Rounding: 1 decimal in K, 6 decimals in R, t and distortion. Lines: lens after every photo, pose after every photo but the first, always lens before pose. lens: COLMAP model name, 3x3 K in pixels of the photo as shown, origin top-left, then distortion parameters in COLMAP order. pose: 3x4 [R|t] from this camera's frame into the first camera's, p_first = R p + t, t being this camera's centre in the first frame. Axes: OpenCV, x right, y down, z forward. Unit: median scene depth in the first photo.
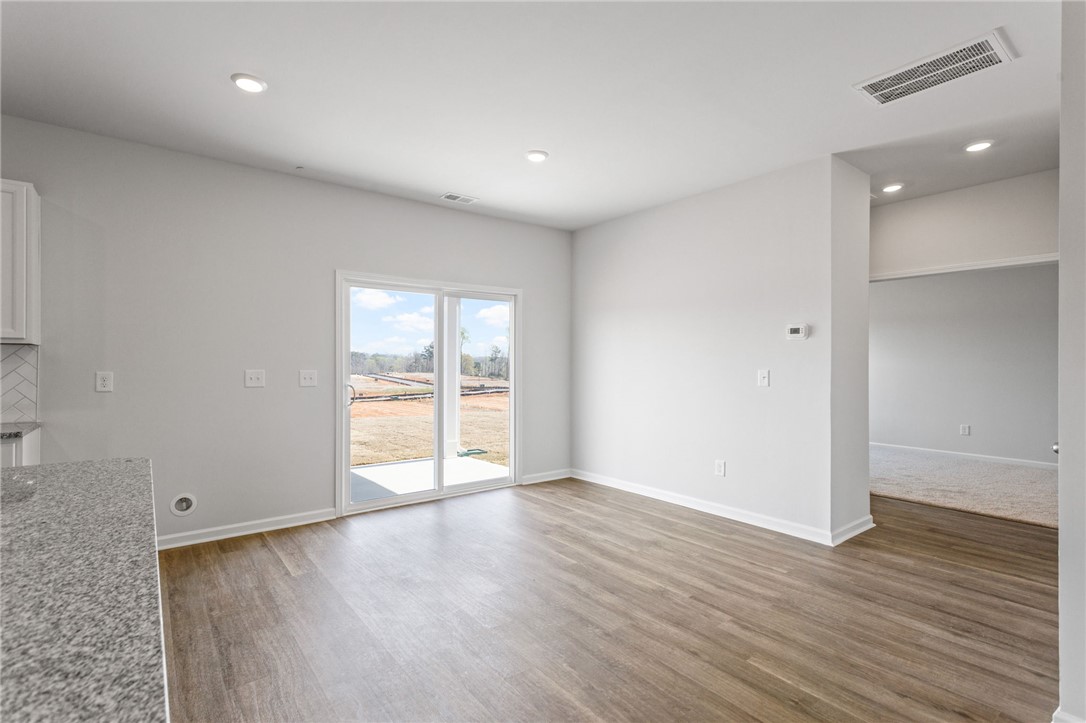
lens RADIAL K [[516.6, 0, 534.8], [0, 516.6, 364.0], [0, 0, 1]] dist [0.010604, 0.000606]
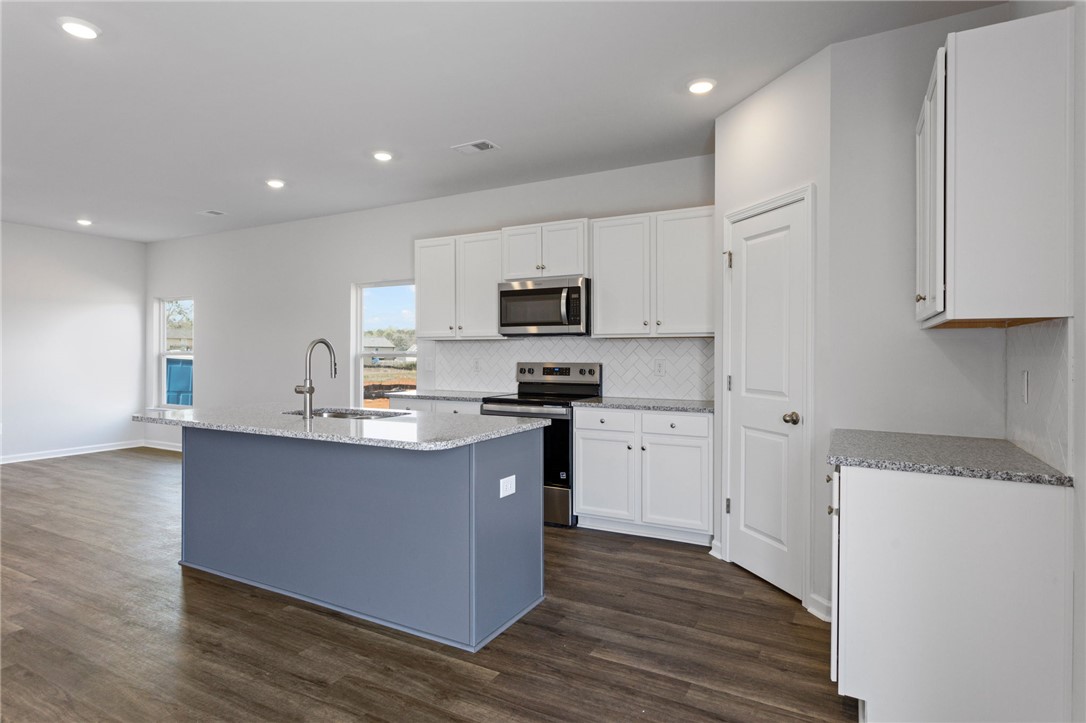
lens RADIAL K [[590.7, 0, 542.3], [0, 590.7, 354.1], [0, 0, 1]] dist [0.010759, -0.000016]
pose [[-0.917858, -0.003658, -0.396892, -0.282409], [-0.003984, 0.999992, -0.000005, -0.000878], [0.396889, 0.001577, -0.917865, 1.278939]]
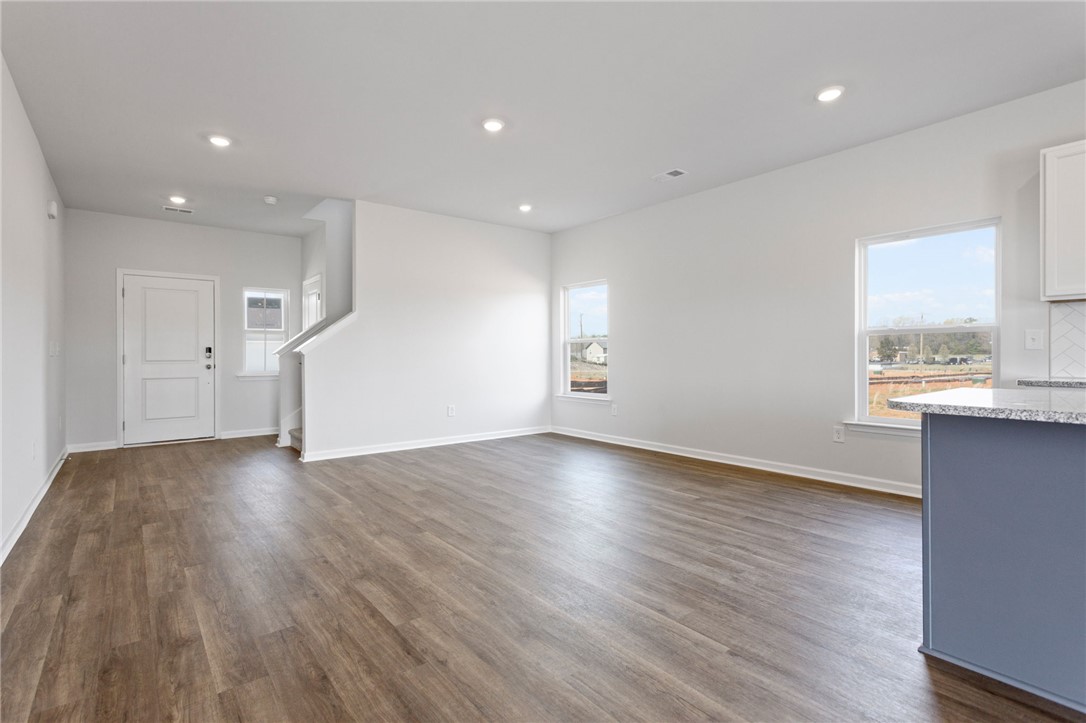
lens RADIAL K [[518.4, 0, 537.9], [0, 518.4, 354.5], [0, 0, 1]] dist [0.004358, 0.000679]
pose [[-0.999938, 0.002018, -0.010979, 0.315943], [0.002031, 0.999997, -0.001234, 0.059786], [0.010976, -0.001256, -0.999939, 0.585843]]
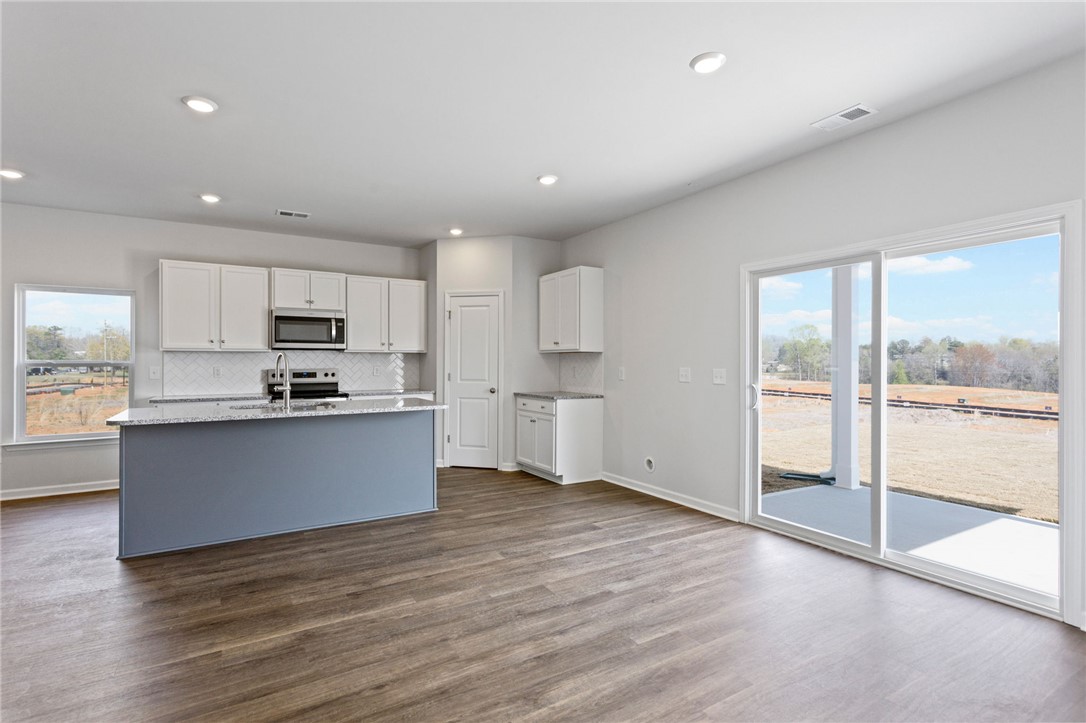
lens RADIAL K [[516.6, 0, 534.8], [0, 516.6, 364.0], [0, 0, 1]] dist [0.010604, 0.000606]
pose [[-0.119721, 0.001887, -0.992806, 0.810306], [0.000606, 0.999998, 0.001828, 0.000097], [0.992807, -0.000383, -0.119722, 0.956954]]
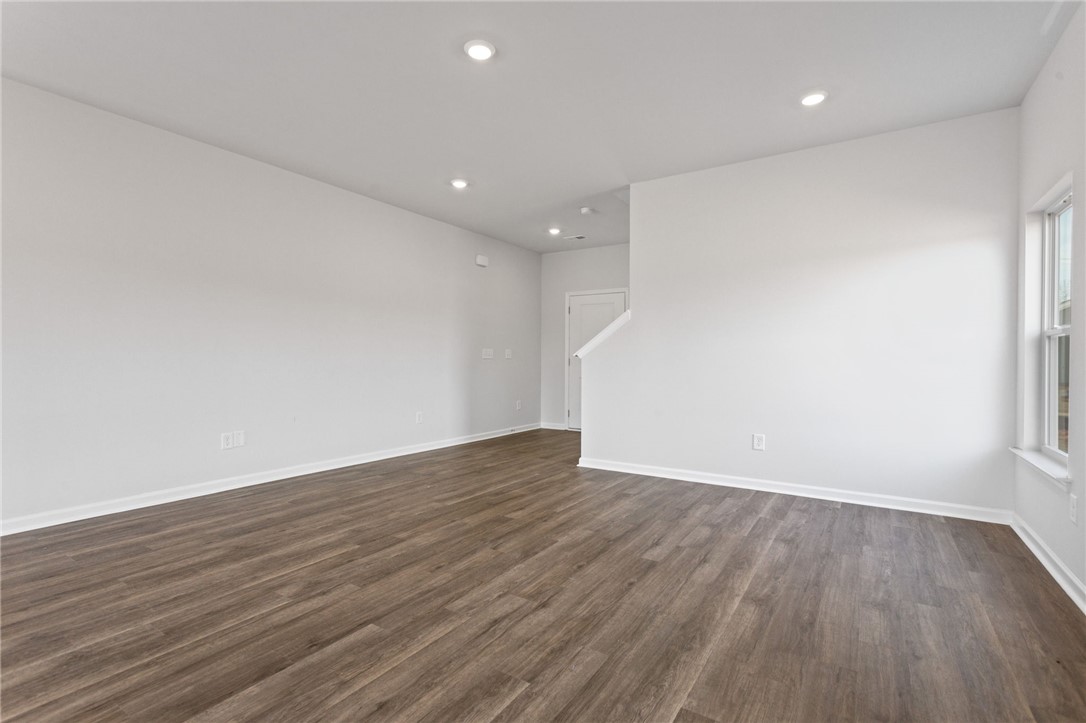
lens RADIAL K [[516.6, 0, 534.8], [0, 516.6, 364.0], [0, 0, 1]] dist [0.010604, 0.000606]
pose [[-0.329779, -0.012942, 0.943969, -0.409382], [-0.008999, 0.999904, 0.010565, 0.057121], [-0.944015, -0.005011, -0.329864, -0.332134]]
